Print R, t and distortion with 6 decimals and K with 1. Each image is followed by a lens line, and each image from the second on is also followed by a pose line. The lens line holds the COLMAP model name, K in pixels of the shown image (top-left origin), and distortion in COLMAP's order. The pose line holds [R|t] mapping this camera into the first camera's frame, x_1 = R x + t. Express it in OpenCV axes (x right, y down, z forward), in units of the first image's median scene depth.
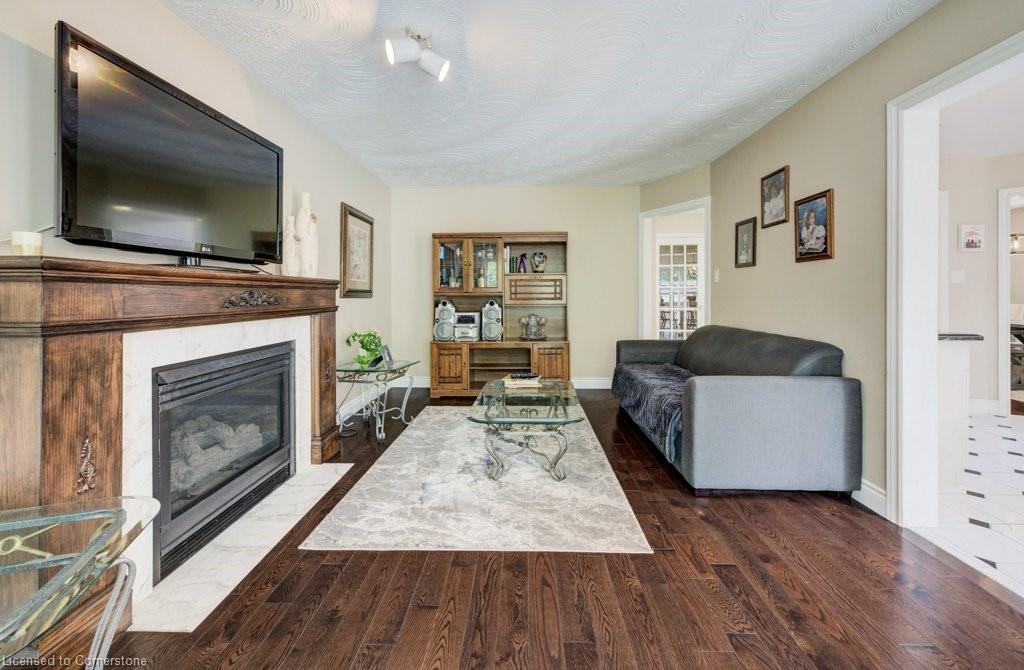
lens RADIAL K [[413.6, 0, 513.3], [0, 413.6, 306.5], [0, 0, 1]] dist [0.000442, 0.000279]
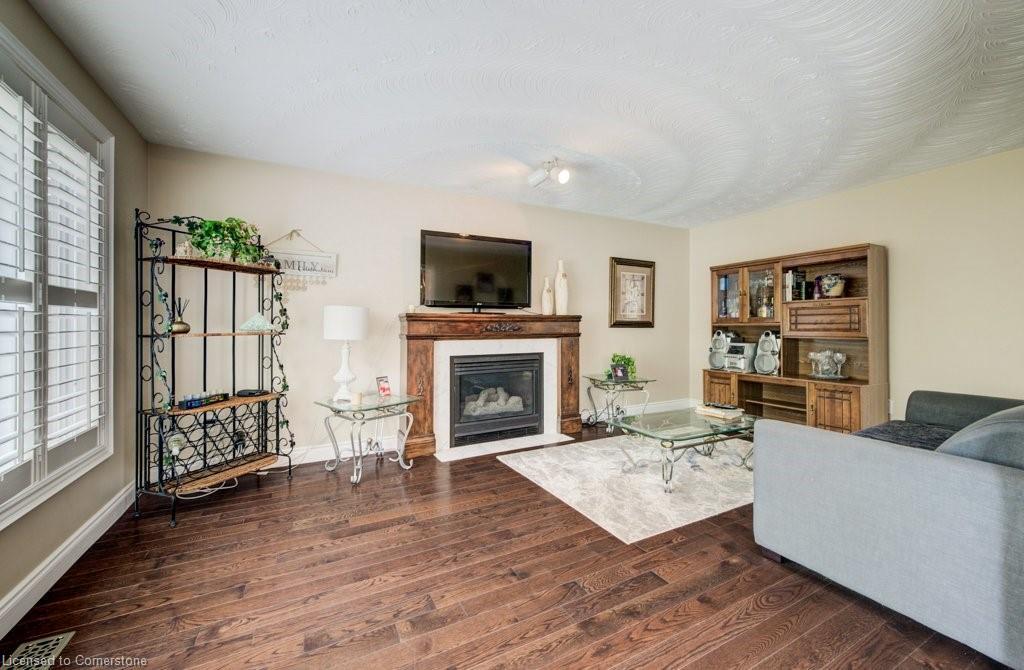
lens RADIAL K [[404.3, 0, 512.0], [0, 404.3, 335.0], [0, 0, 1]] dist [-0.000346, -0.000027]
pose [[0.486197, 0.020844, -0.873601, 0.476903], [-0.022857, 0.999677, 0.011131, -0.002991], [0.873550, 0.014556, 0.486516, 0.056257]]
